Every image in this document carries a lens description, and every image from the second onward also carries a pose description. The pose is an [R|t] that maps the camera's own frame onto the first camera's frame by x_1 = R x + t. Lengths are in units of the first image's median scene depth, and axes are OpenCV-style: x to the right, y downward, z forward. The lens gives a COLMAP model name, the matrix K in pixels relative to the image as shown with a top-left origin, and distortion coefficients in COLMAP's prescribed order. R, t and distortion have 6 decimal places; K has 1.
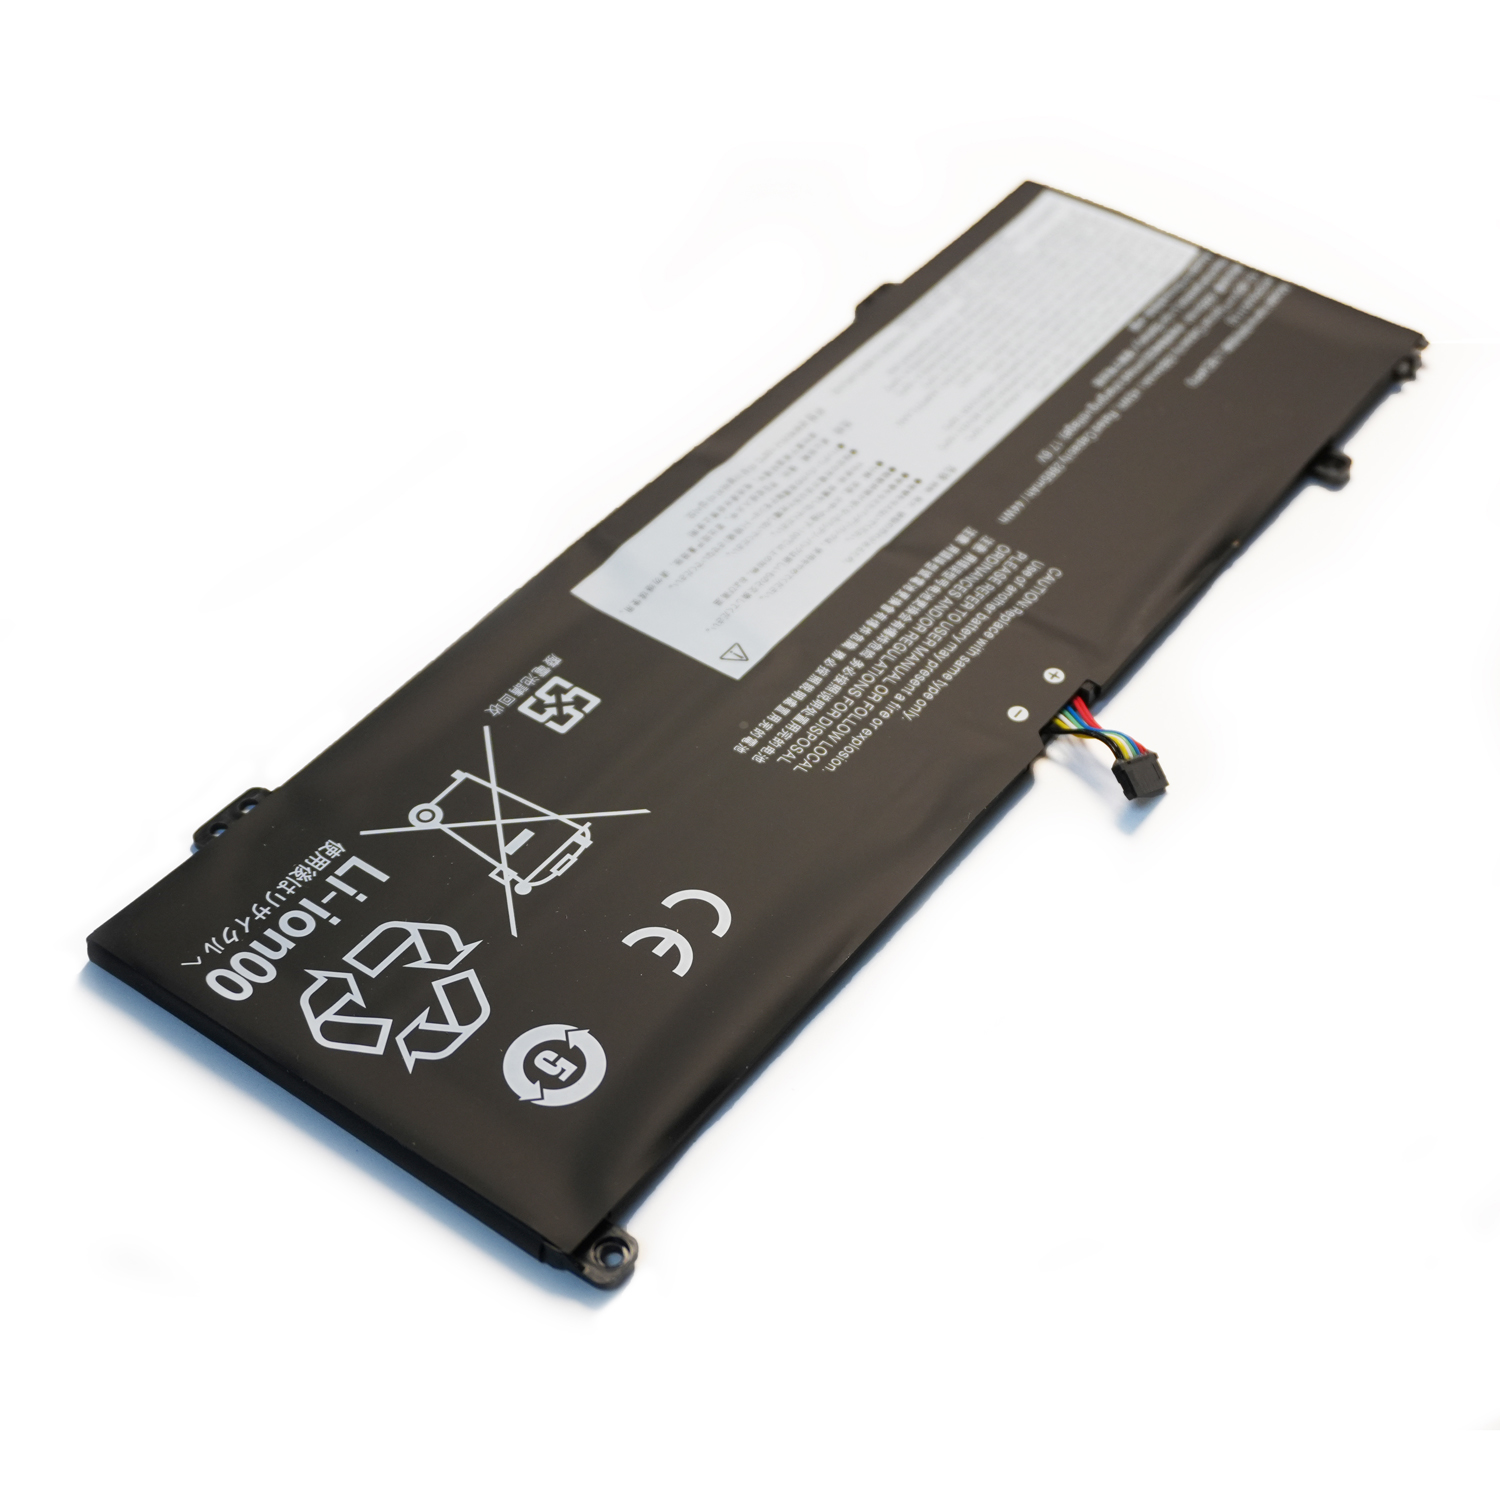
lens RADIAL K [[2415.1, 0, 751.4], [0, 2415.1, 748.4], [0, 0, 1]] dist [0.099752, 0.000000]
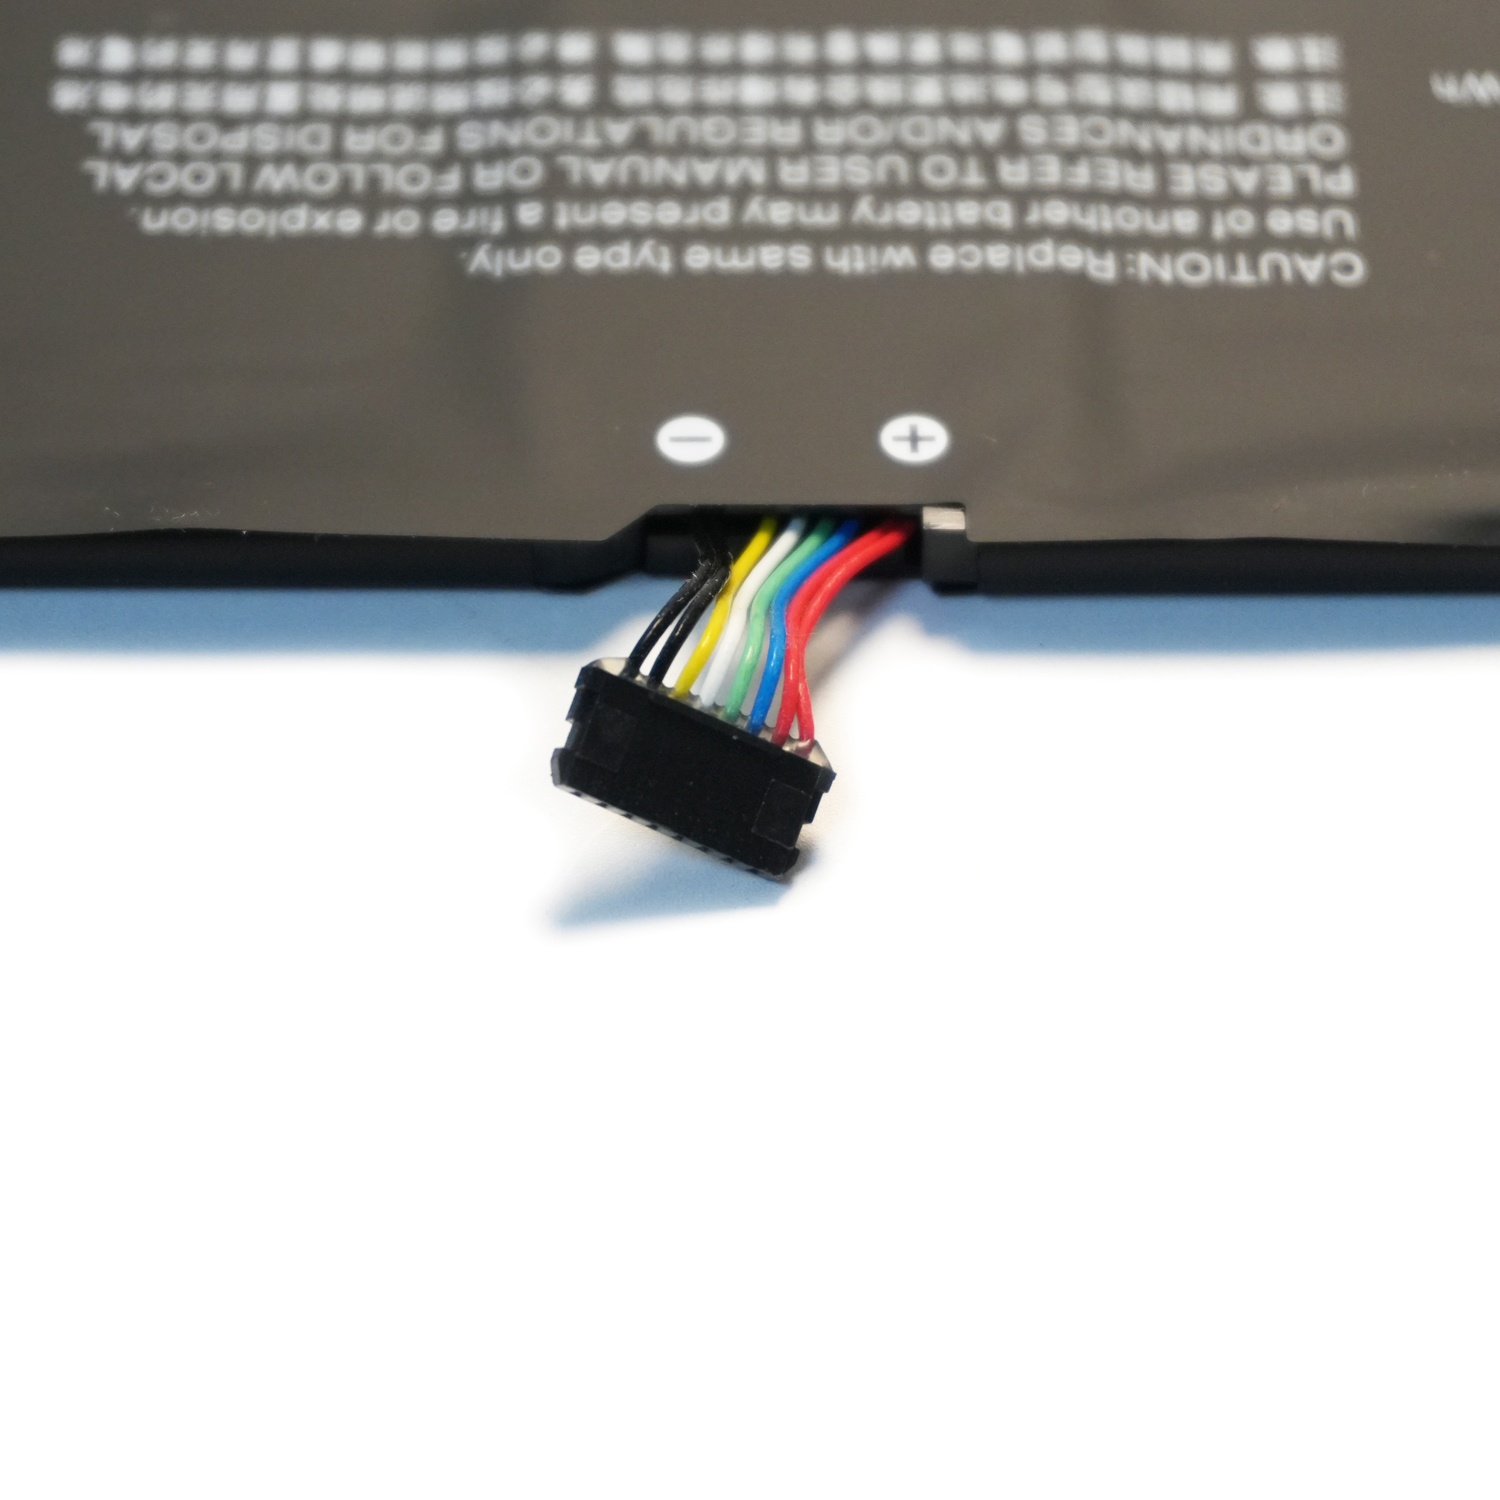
lens RADIAL K [[5368.2, 0, 748.5], [0, 5368.2, 750.2], [0, 0, 1]] dist [0.027298, 0.000000]
pose [[0.597533, 0.567884, -0.566094, 0.510448], [-0.566647, 0.798568, 0.202977, -0.122450], [0.567332, 0.199490, 0.798961, 0.452884]]
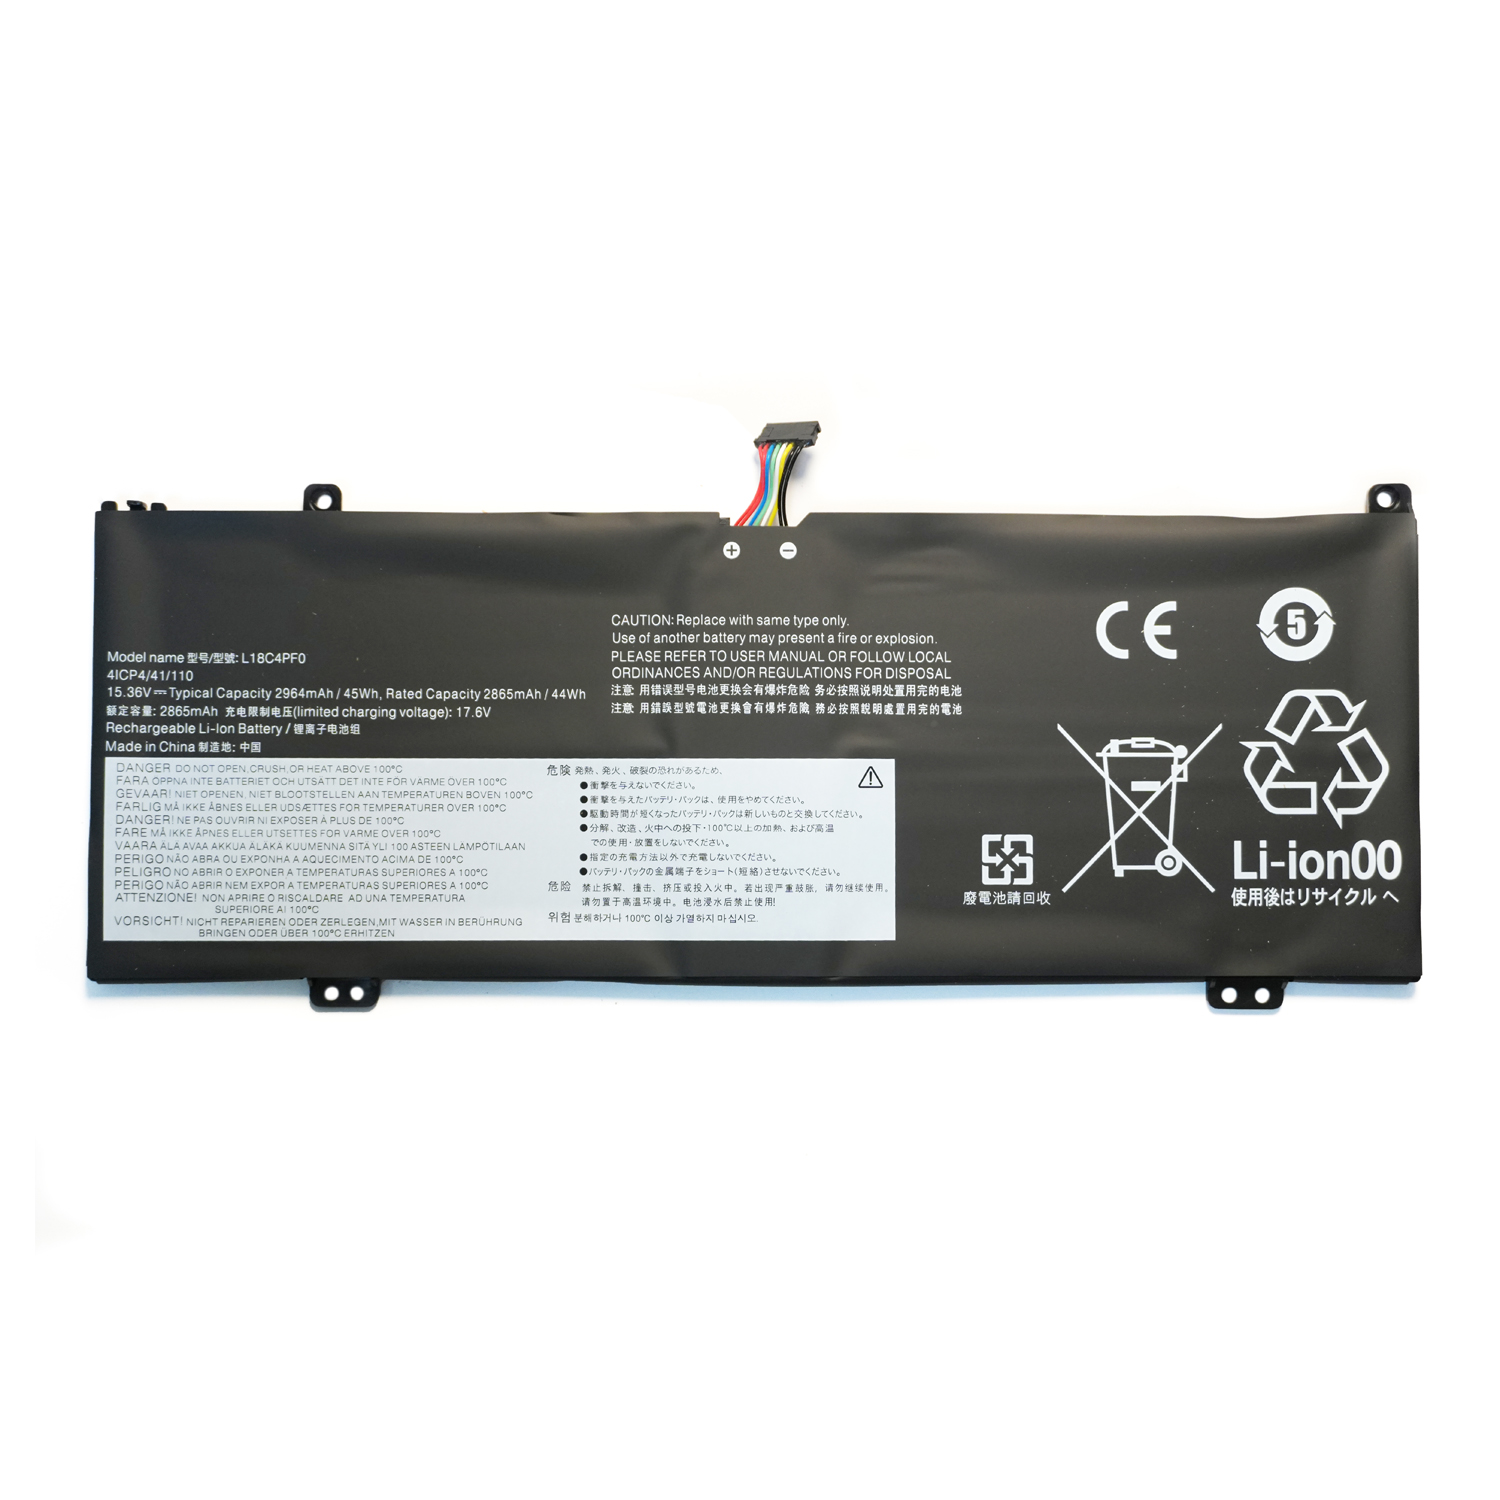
lens RADIAL K [[2415.1, 0, 750.5], [0, 2415.1, 751.8], [0, 0, 1]] dist [0.099752, 0.000000]
pose [[-0.593578, -0.804636, 0.015044, 0.021405], [0.555196, -0.395891, 0.731456, -0.928243], [-0.582599, 0.442529, 0.681723, 0.221104]]
